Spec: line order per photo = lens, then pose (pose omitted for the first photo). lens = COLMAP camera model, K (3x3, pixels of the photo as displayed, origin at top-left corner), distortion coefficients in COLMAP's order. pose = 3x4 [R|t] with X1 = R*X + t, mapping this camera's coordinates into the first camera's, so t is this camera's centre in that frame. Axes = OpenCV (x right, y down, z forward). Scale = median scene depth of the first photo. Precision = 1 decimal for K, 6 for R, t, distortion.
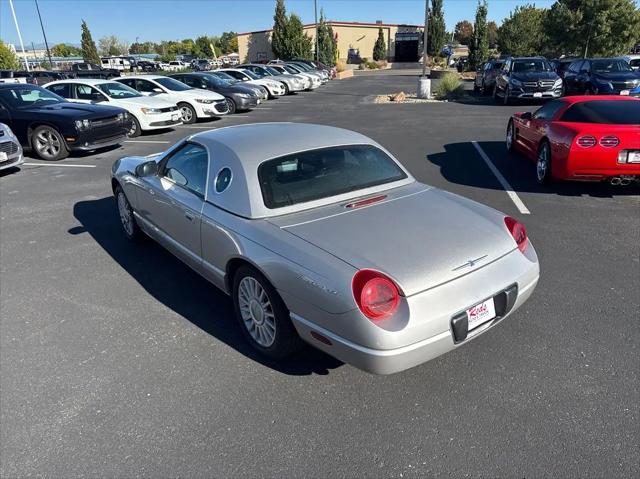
lens RADIAL K [[453.0, 0, 322.6], [0, 453.0, 245.9], [0, 0, 1]] dist [0.033068, -0.040627]
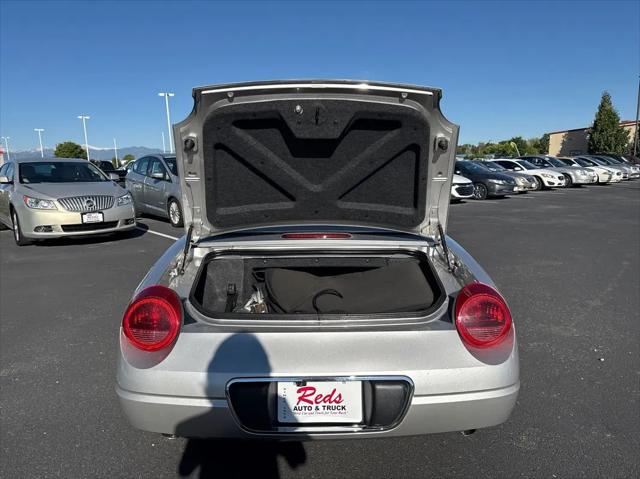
lens RADIAL K [[453.0, 0, 321.2], [0, 453.0, 244.8], [0, 0, 1]] dist [0.033068, -0.040627]
pose [[0.798811, 0.114258, -0.590632, 0.104884], [-0.231778, 0.964456, -0.126898, 0.002223], [0.555140, 0.238263, 0.796901, 0.066787]]
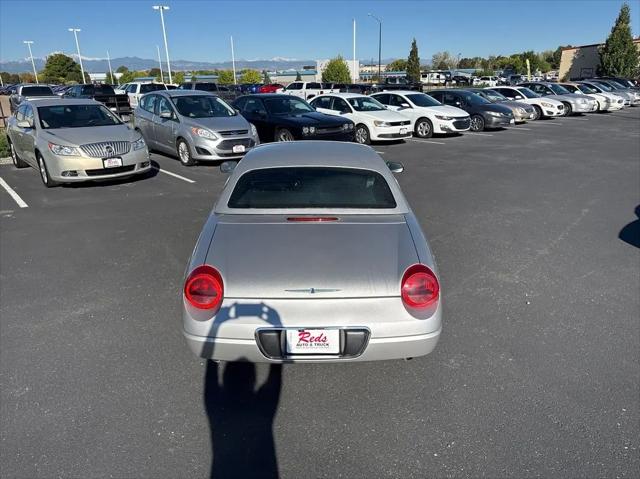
lens RADIAL K [[453.0, 0, 324.1], [0, 453.0, 240.9], [0, 0, 1]] dist [0.033068, -0.040627]
pose [[0.799114, 0.217112, -0.560606, 0.133328], [-0.237683, 0.970634, 0.037103, -0.017373], [0.552199, 0.103597, 0.827251, 0.022865]]
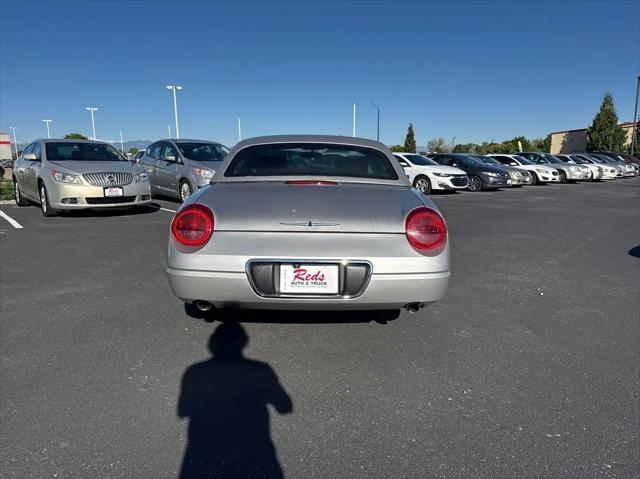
lens RADIAL K [[453.0, 0, 322.0], [0, 453.0, 239.2], [0, 0, 1]] dist [0.033068, -0.040627]
pose [[0.794439, 0.126148, -0.594099, 0.135665], [-0.250338, 0.959245, -0.131074, 0.027514], [0.553352, 0.252856, 0.793641, 0.040096]]
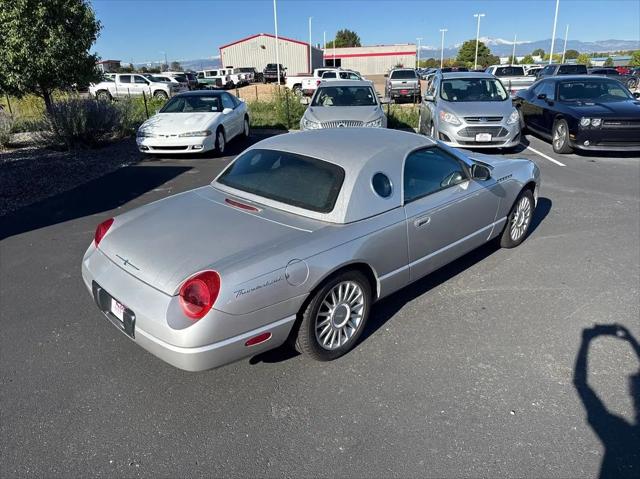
lens RADIAL K [[453.0, 0, 322.5], [0, 453.0, 241.1], [0, 0, 1]] dist [0.033068, -0.040627]
pose [[0.113905, 0.369129, -0.922372, 0.200112], [-0.356921, 0.881635, 0.308750, -0.074512], [0.927164, 0.294046, 0.232172, 0.172393]]
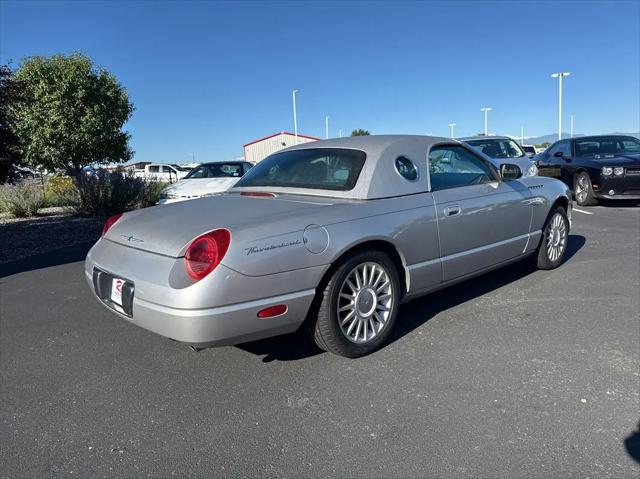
lens RADIAL K [[453.0, 0, 321.4], [0, 453.0, 235.8], [0, 0, 1]] dist [0.033068, -0.040627]
pose [[0.075738, 0.167968, -0.982879, 0.196365], [-0.335528, 0.932522, 0.133508, -0.035190], [0.938981, 0.319672, 0.126986, 0.186521]]
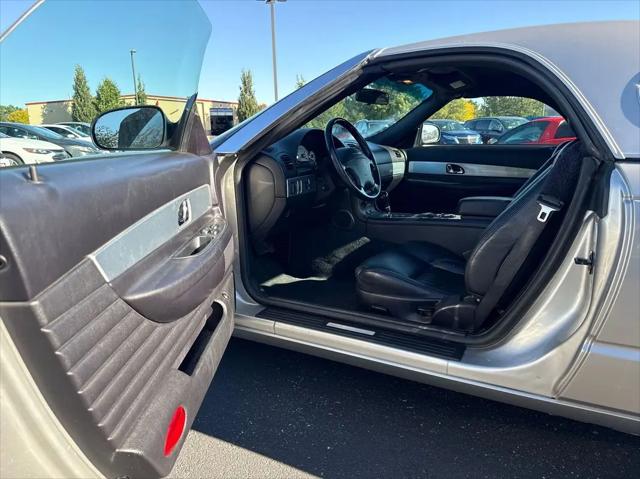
lens RADIAL K [[453.0, 0, 320.9], [0, 453.0, 242.9], [0, 0, 1]] dist [0.033068, -0.040627]
pose [[0.920292, -0.079377, 0.383096, -0.109162], [0.140041, 0.981156, -0.133120, -0.006678], [-0.365311, 0.176159, 0.914066, 0.149737]]
